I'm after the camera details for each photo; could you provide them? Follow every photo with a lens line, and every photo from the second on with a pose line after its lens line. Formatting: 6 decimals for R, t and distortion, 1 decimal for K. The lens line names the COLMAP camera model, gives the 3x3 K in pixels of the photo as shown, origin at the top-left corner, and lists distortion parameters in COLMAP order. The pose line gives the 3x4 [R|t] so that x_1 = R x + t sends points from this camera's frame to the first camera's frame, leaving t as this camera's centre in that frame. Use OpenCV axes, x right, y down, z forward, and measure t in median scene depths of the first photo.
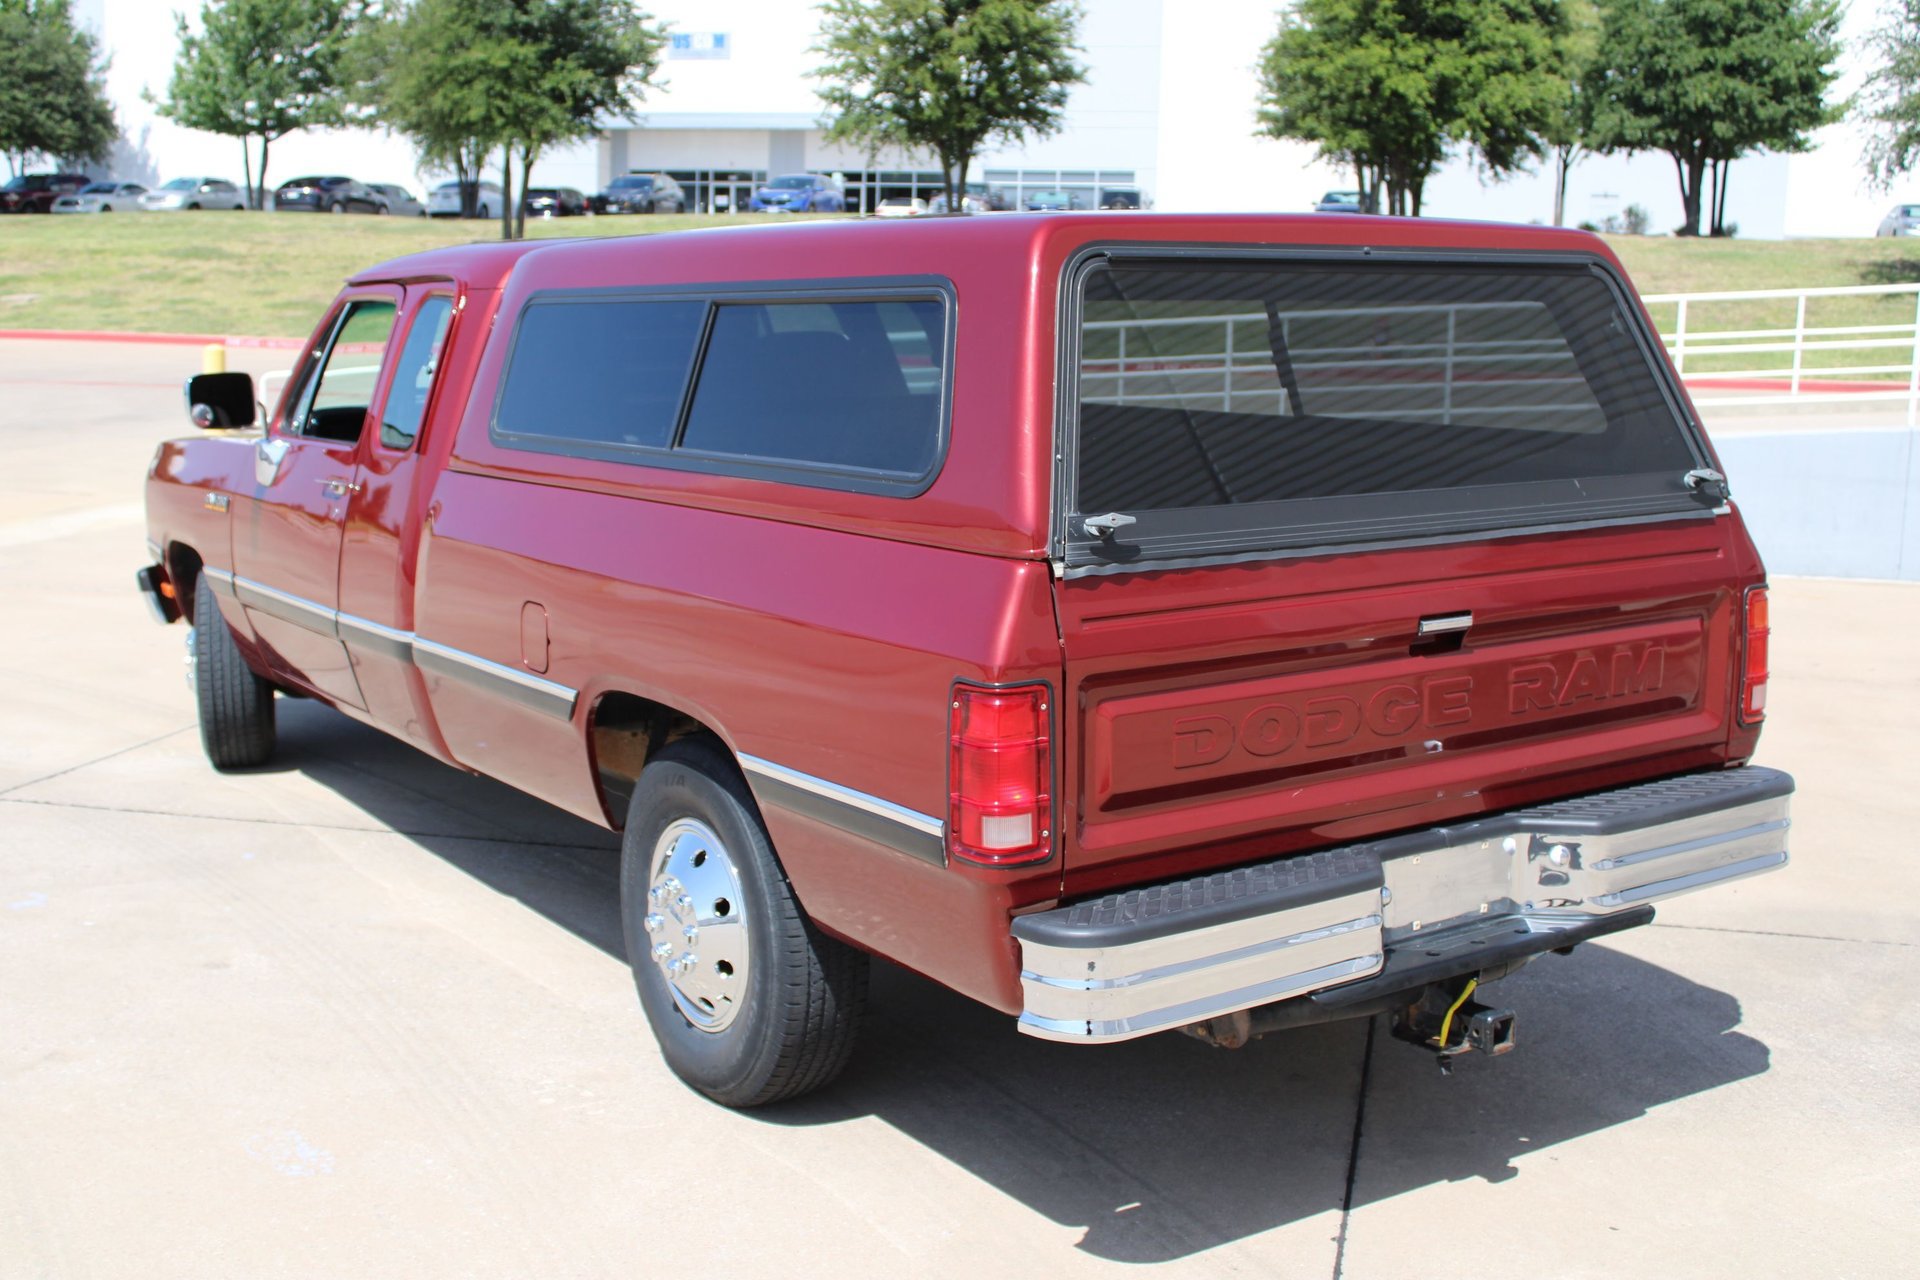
lens RADIAL K [[2113.2, 0, 965.5], [0, 2113.2, 623.8], [0, 0, 1]] dist [-0.127907, 0.184350]
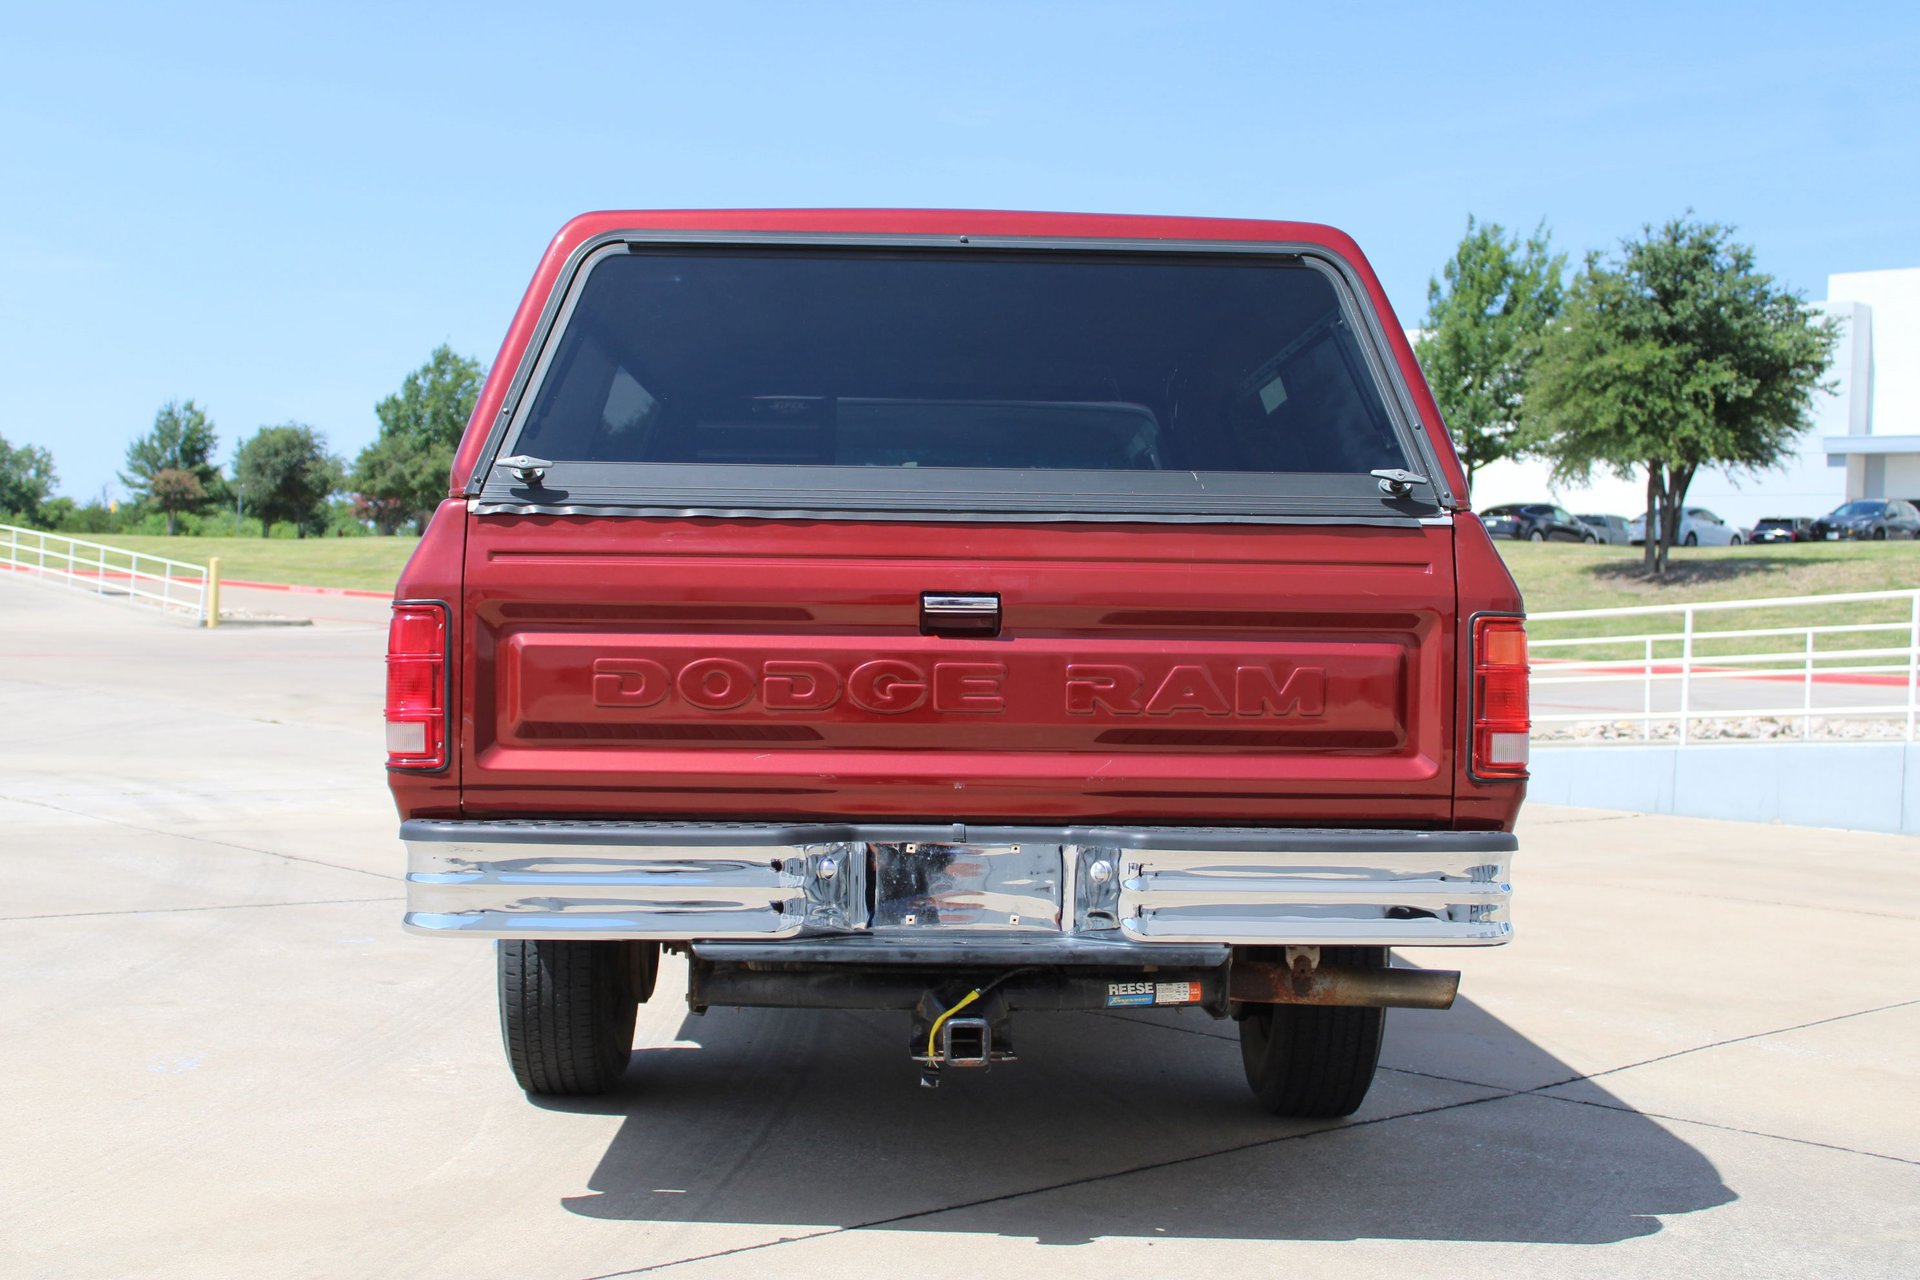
lens RADIAL K [[2285.8, 0, 963.0], [0, 2285.8, 644.3], [0, 0, 1]] dist [-0.083376, 0.098096]
pose [[0.842398, 0.013867, -0.538677, 0.127223], [-0.098187, 0.986883, -0.128142, 0.024422], [0.529835, 0.160838, 0.832710, 0.022478]]
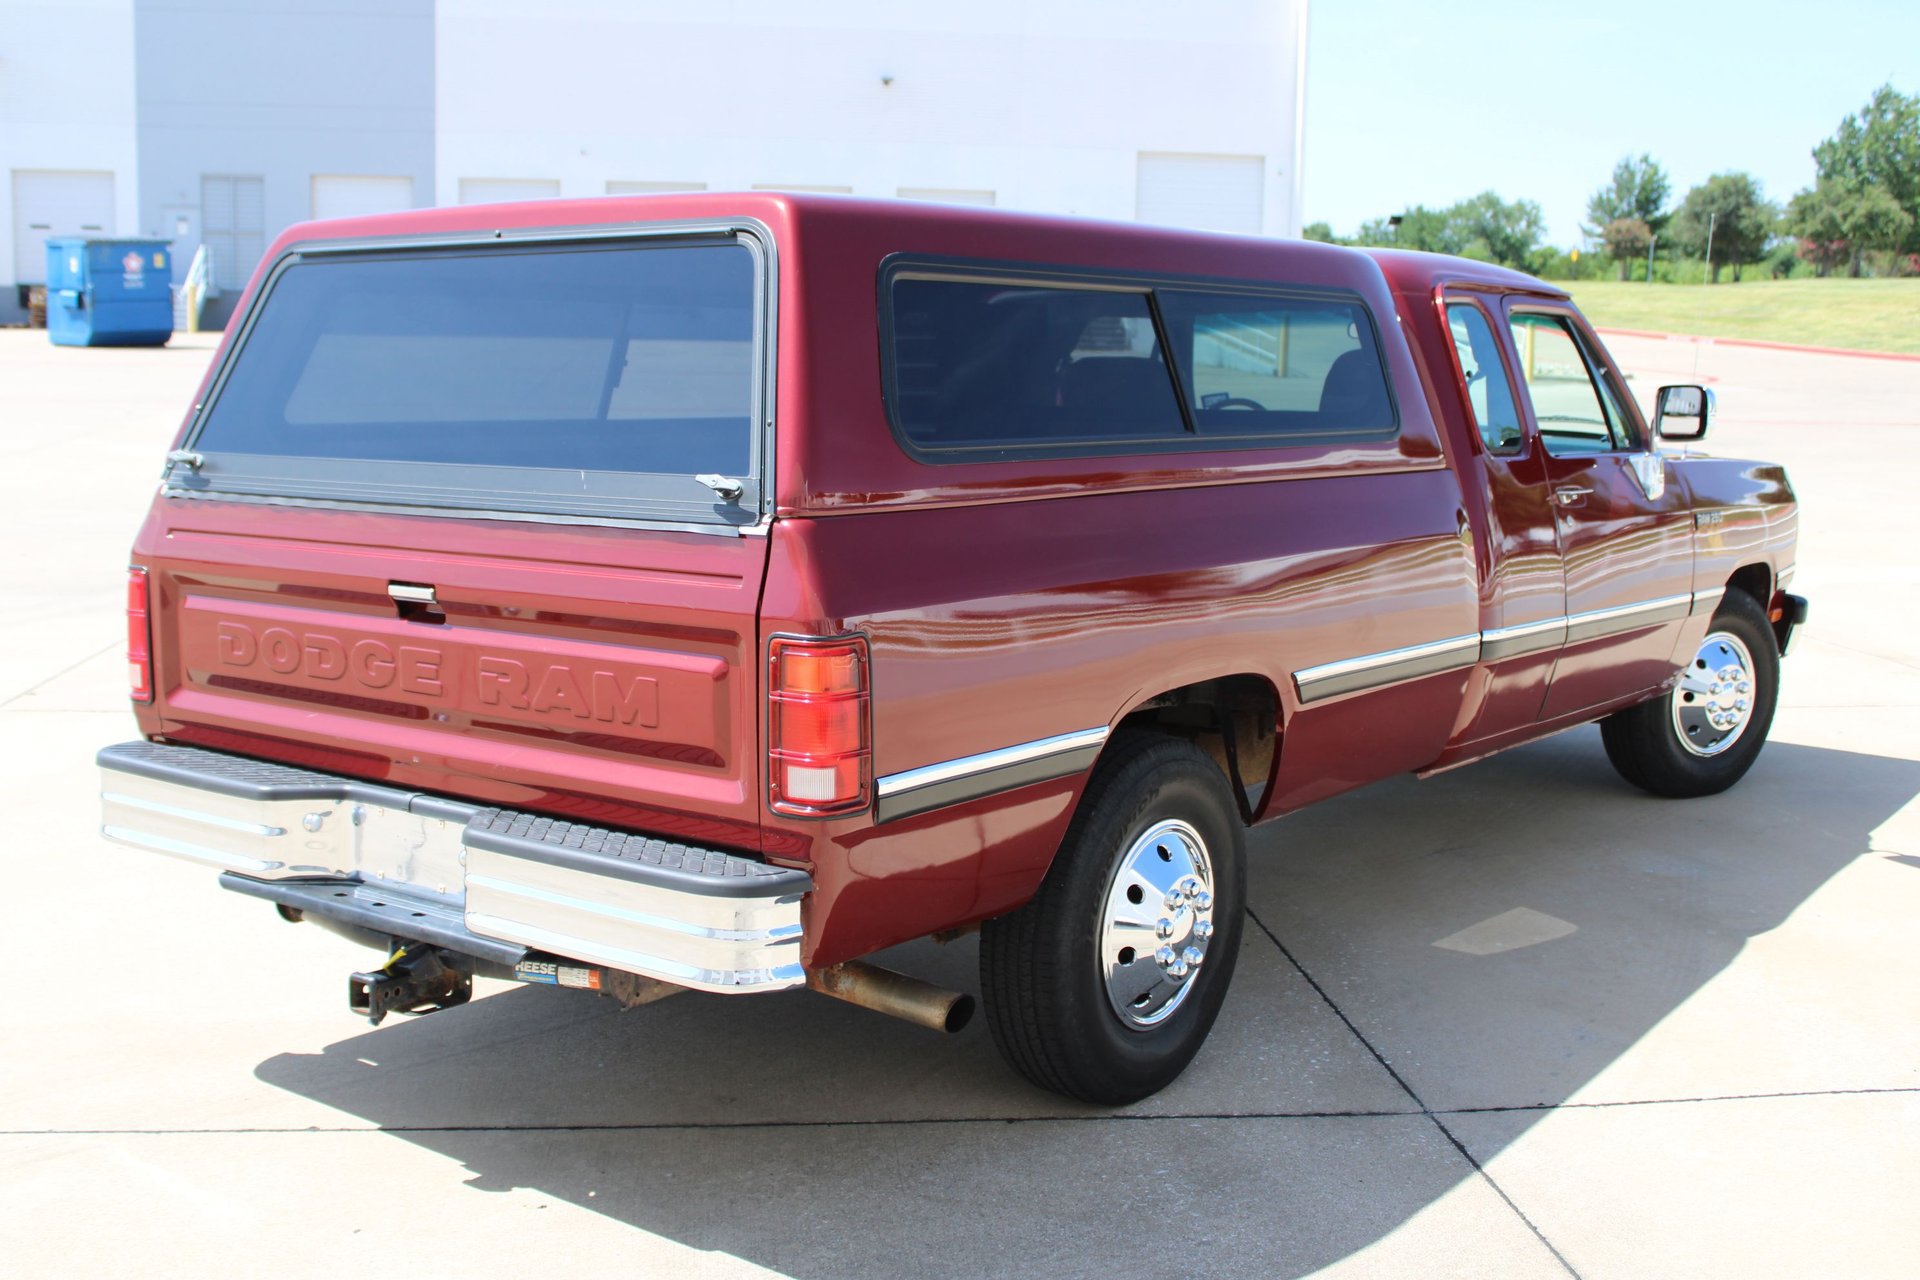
lens RADIAL K [[2113.2, 0, 965.5], [0, 2113.2, 623.8], [0, 0, 1]] dist [-0.127907, 0.184350]
pose [[0.337007, 0.121054, -0.933687, 0.206469], [-0.150297, 0.985899, 0.073574, -0.016336], [0.929428, 0.115535, 0.350449, 0.144320]]
